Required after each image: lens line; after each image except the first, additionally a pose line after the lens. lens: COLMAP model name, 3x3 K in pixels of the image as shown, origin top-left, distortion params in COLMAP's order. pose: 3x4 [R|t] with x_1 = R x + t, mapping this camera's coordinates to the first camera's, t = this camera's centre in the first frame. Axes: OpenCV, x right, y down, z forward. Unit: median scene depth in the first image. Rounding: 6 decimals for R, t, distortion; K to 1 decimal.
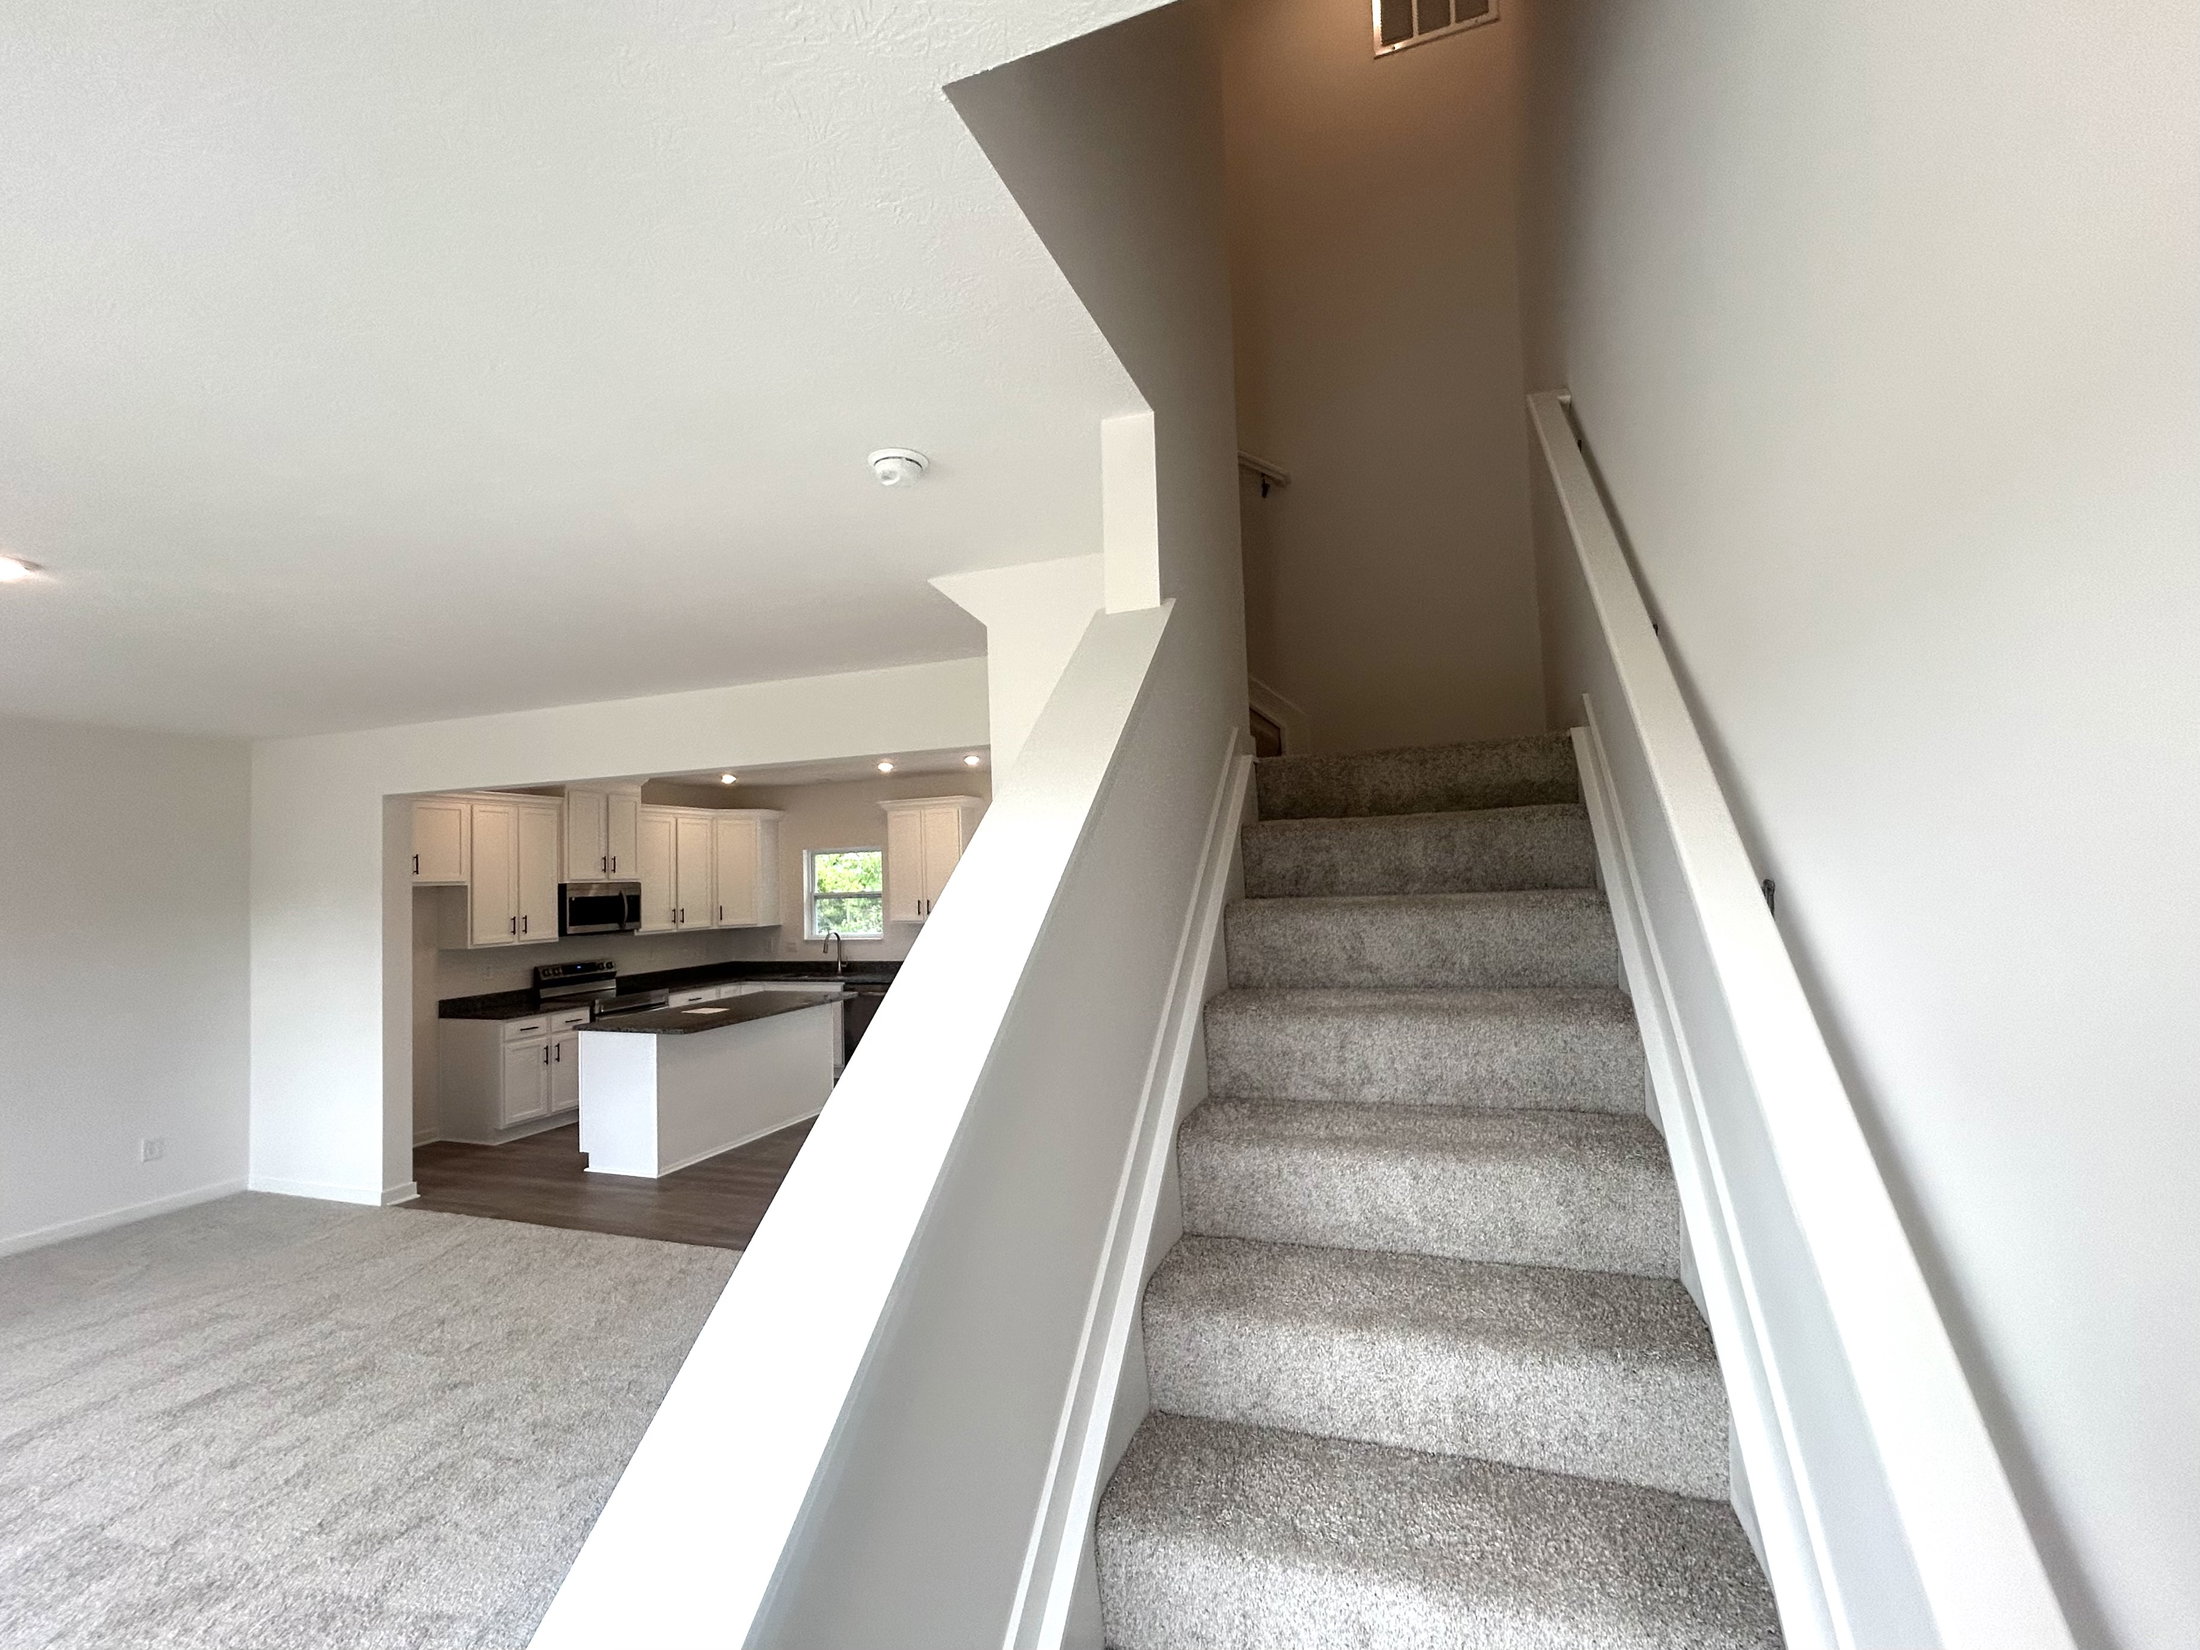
lens RADIAL K [[955.3, 0, 1082.5], [0, 955.3, 828.1], [0, 0, 1]] dist [-0.002068, -0.000899]
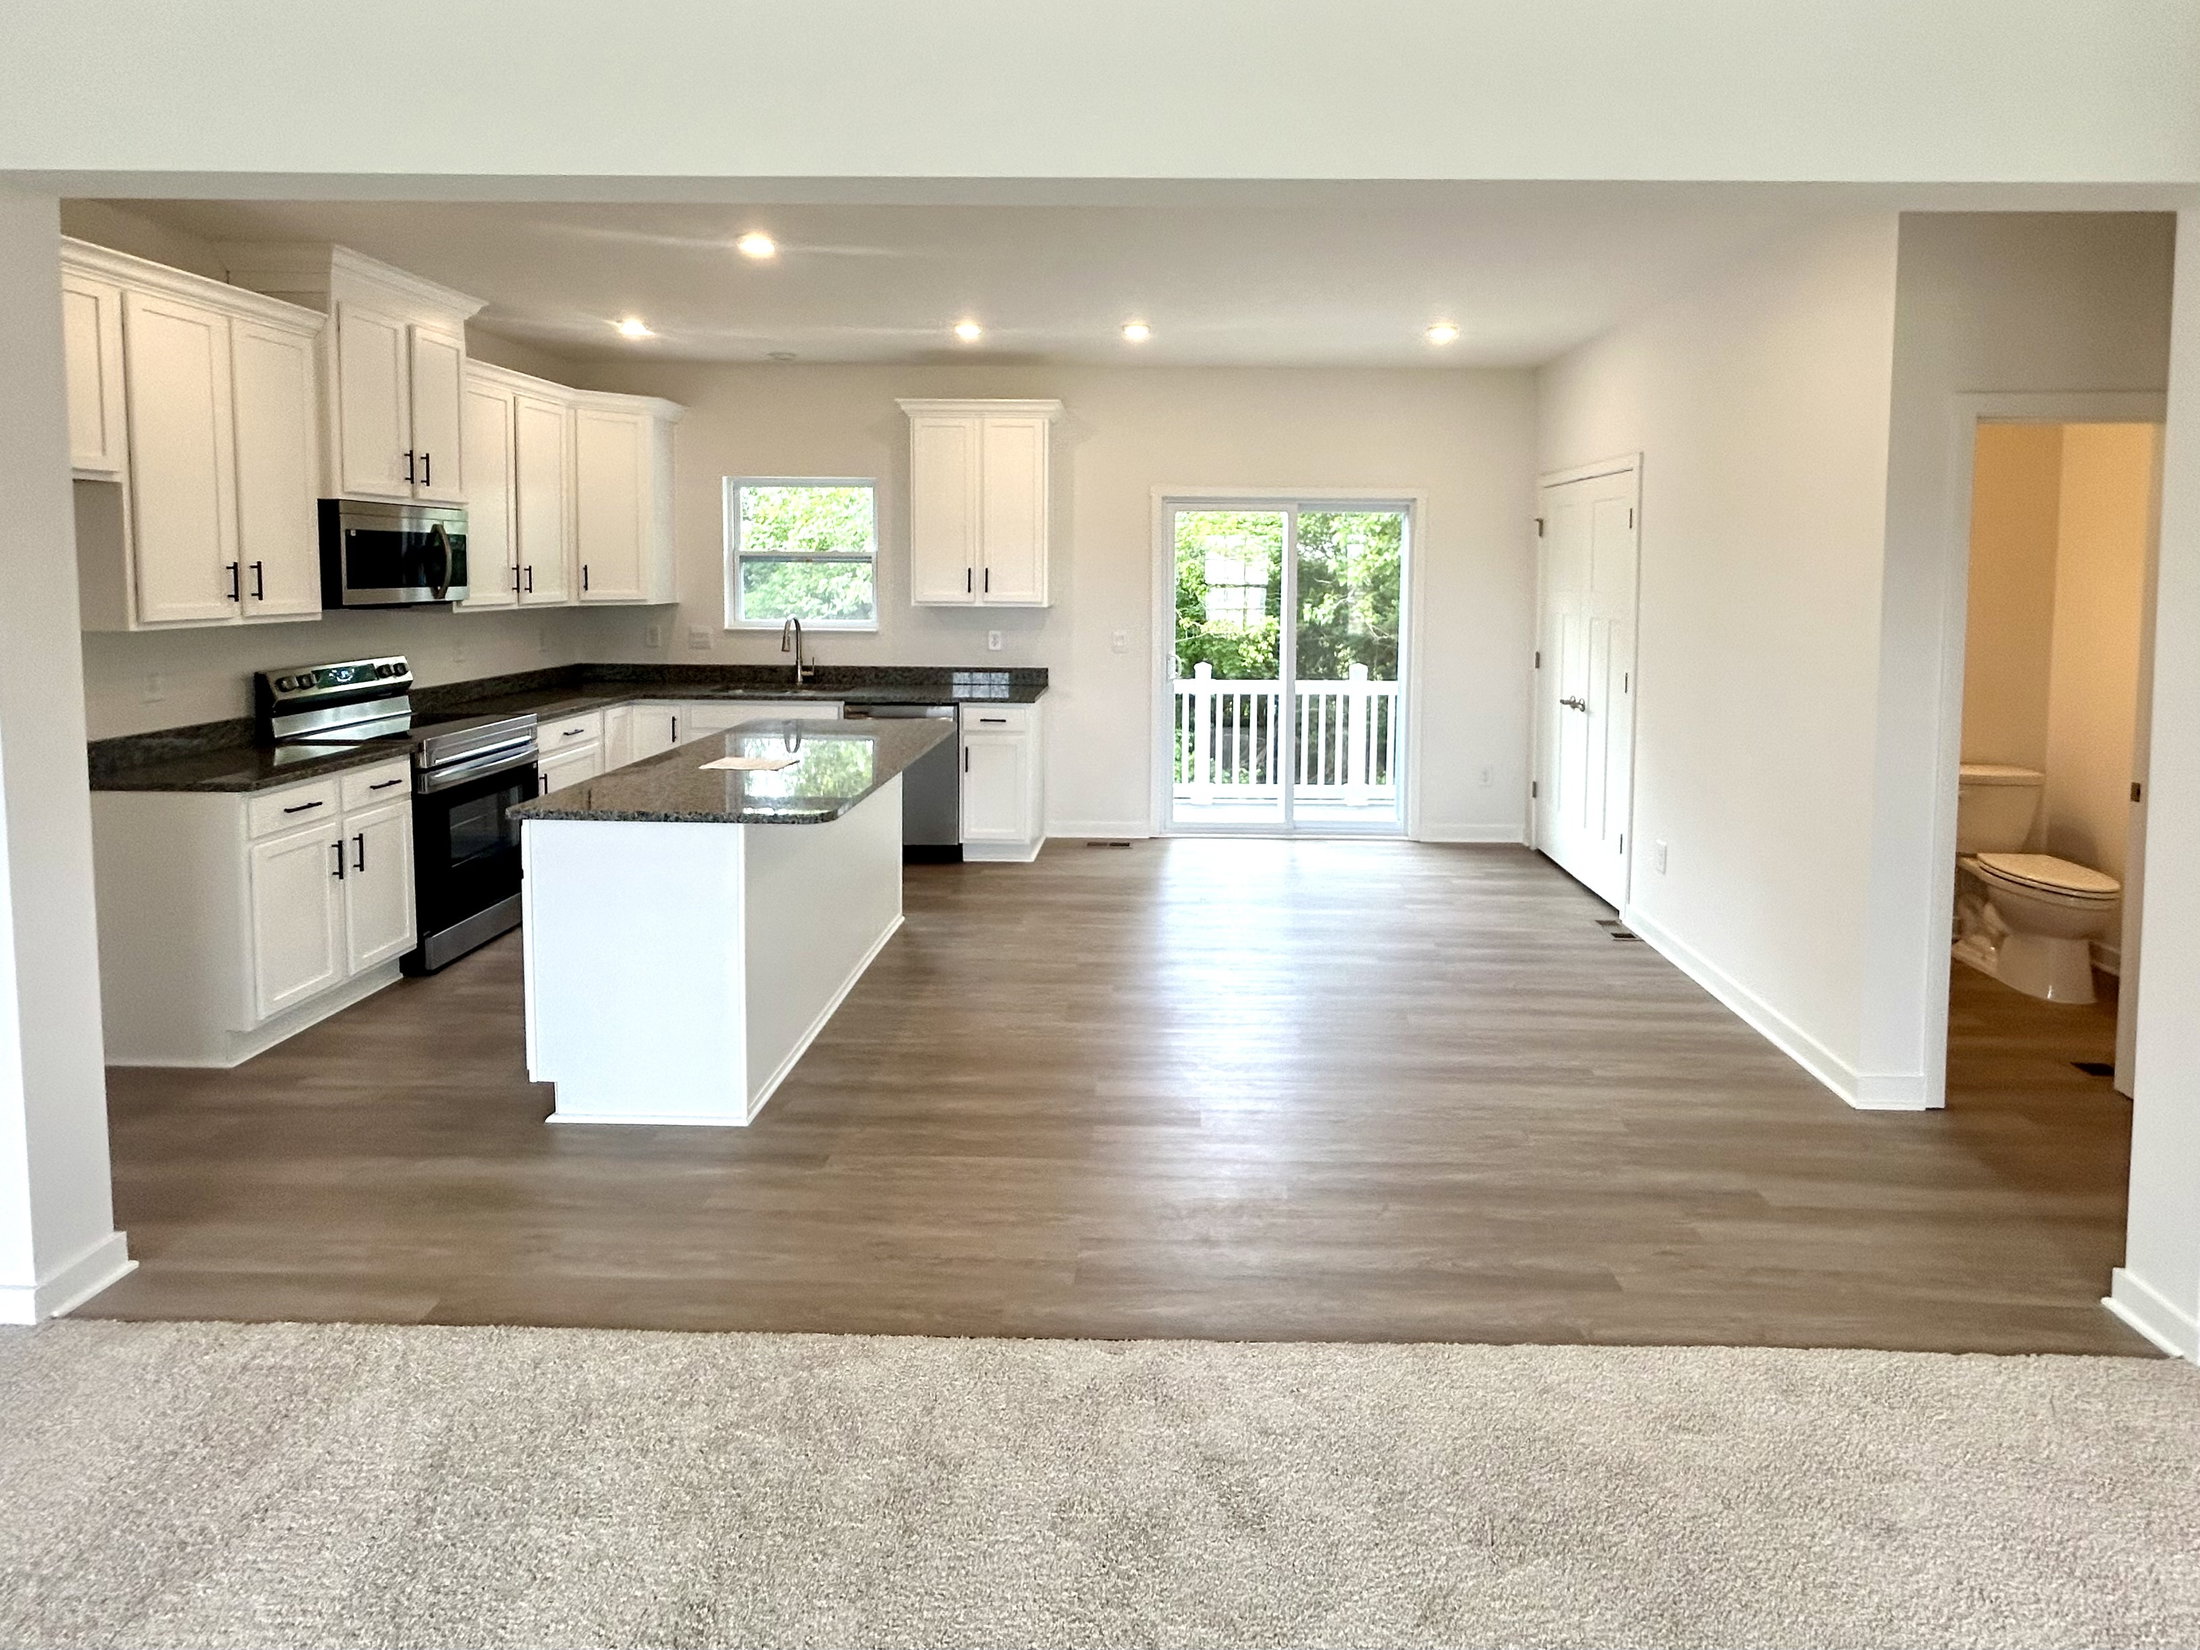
lens RADIAL K [[1104.8, 0, 1155.6], [0, 1104.8, 628.9], [0, 0, 1]] dist [0.002203, 0.001126]
pose [[0.945854, 0.022917, 0.323783, -0.306577], [-0.056600, 0.993867, 0.094999, 0.043127], [-0.319620, -0.108181, 0.941350, 0.316804]]
